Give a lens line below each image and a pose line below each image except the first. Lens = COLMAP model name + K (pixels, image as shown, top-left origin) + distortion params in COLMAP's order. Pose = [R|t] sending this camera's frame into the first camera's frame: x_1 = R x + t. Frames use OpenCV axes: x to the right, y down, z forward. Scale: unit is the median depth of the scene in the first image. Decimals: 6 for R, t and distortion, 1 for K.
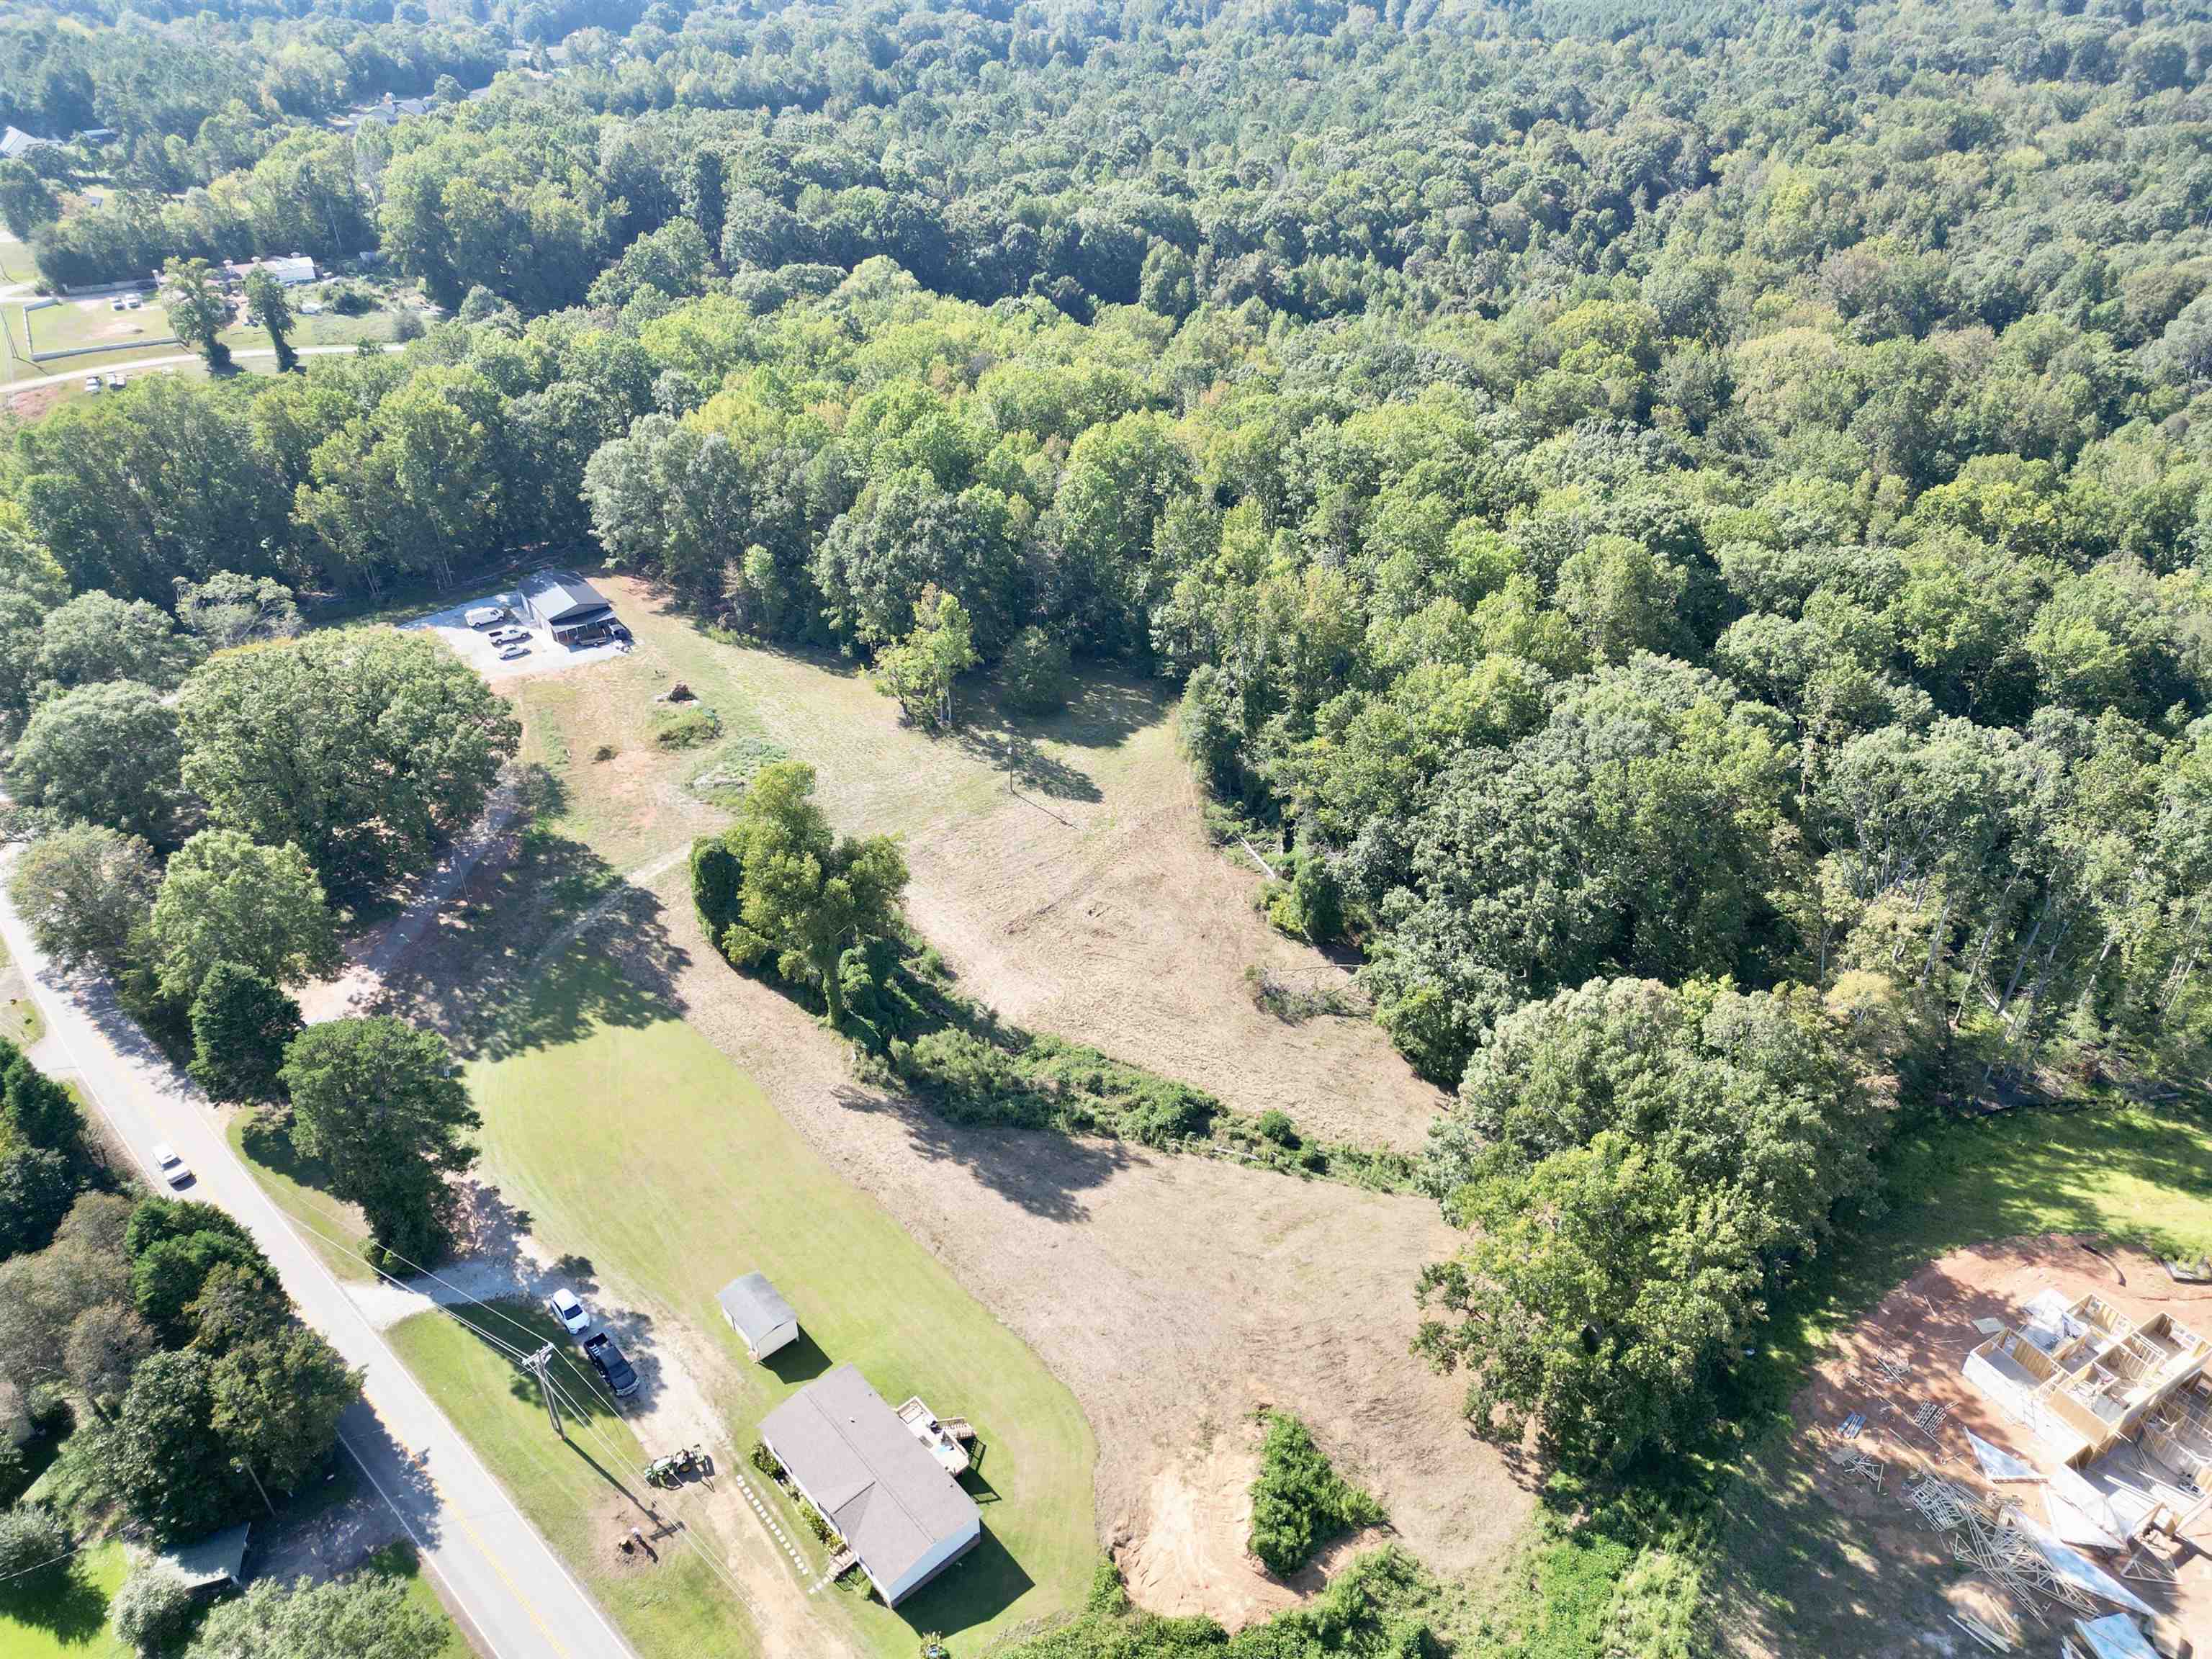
lens RADIAL K [[1554.0, 0, 1110.2], [0, 1554.0, 831.5], [0, 0, 1]] dist [0.017219, -0.007935]
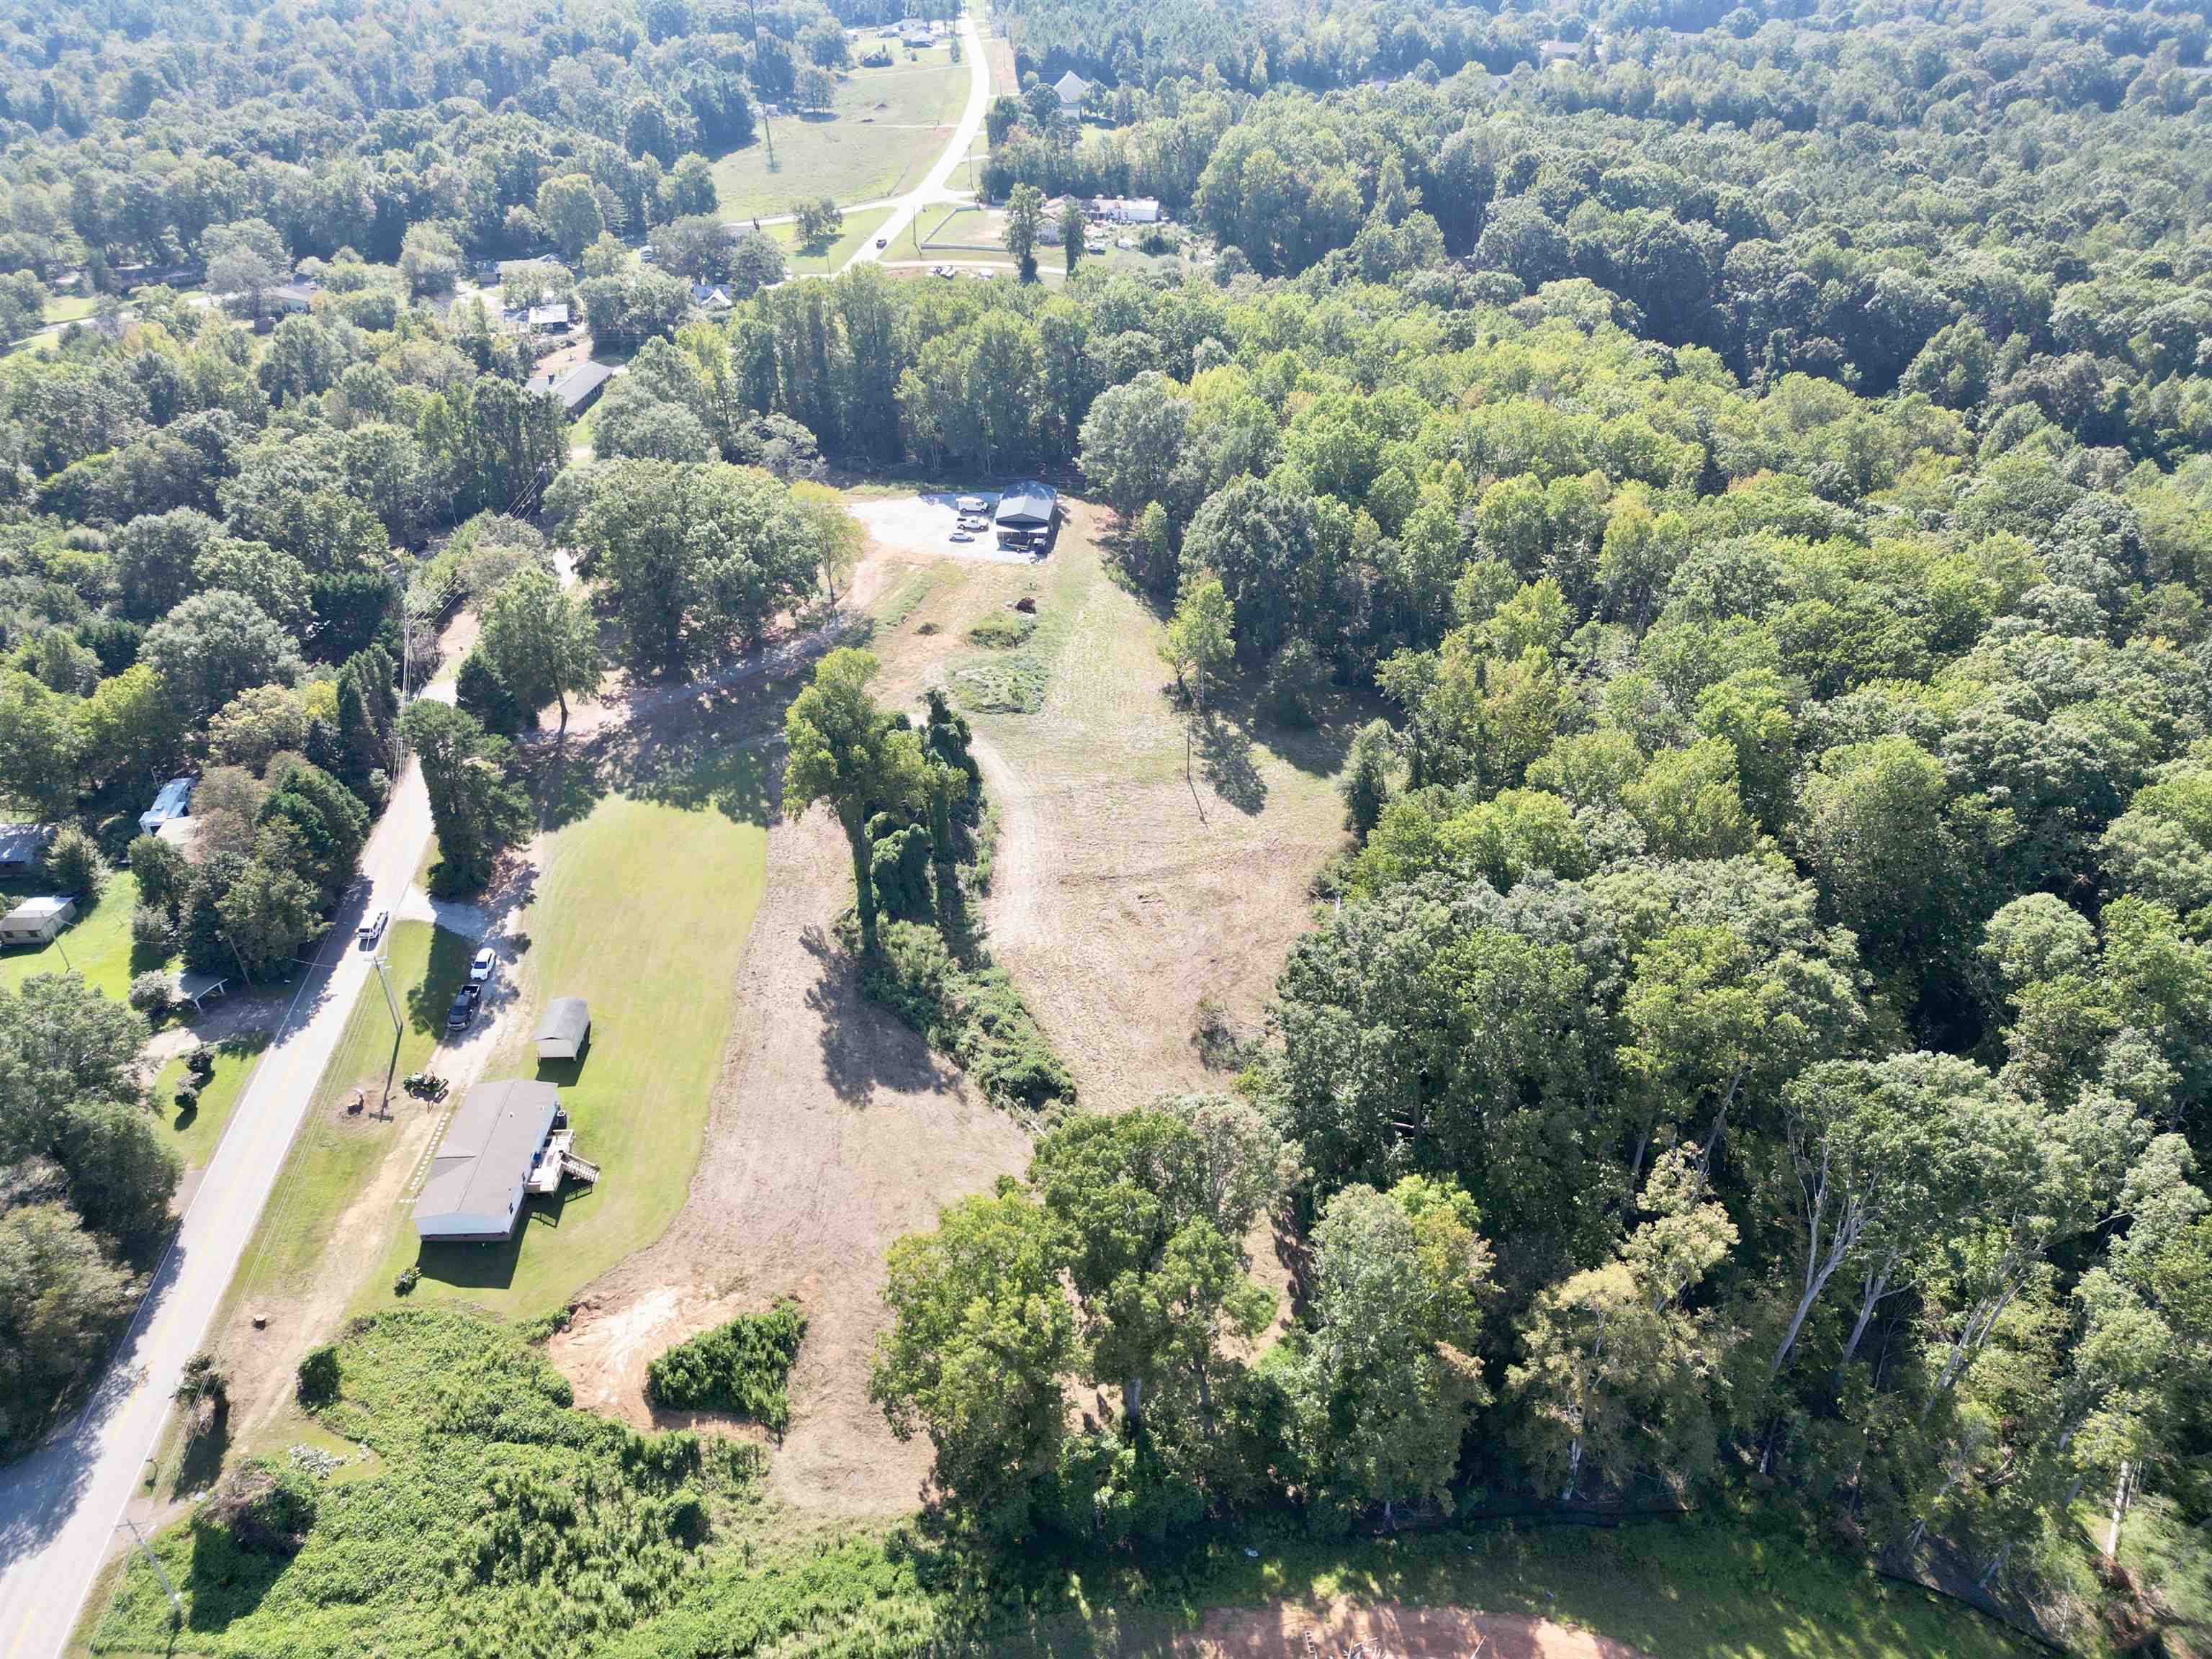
lens RADIAL K [[1554.0, 0, 1111.5], [0, 1554.0, 828.4], [0, 0, 1]] dist [0.017219, -0.007935]
pose [[0.764586, 0.360147, -0.534512, 0.598116], [-0.359431, 0.926640, 0.110214, -0.114705], [0.534993, 0.107853, 0.837944, 0.127490]]
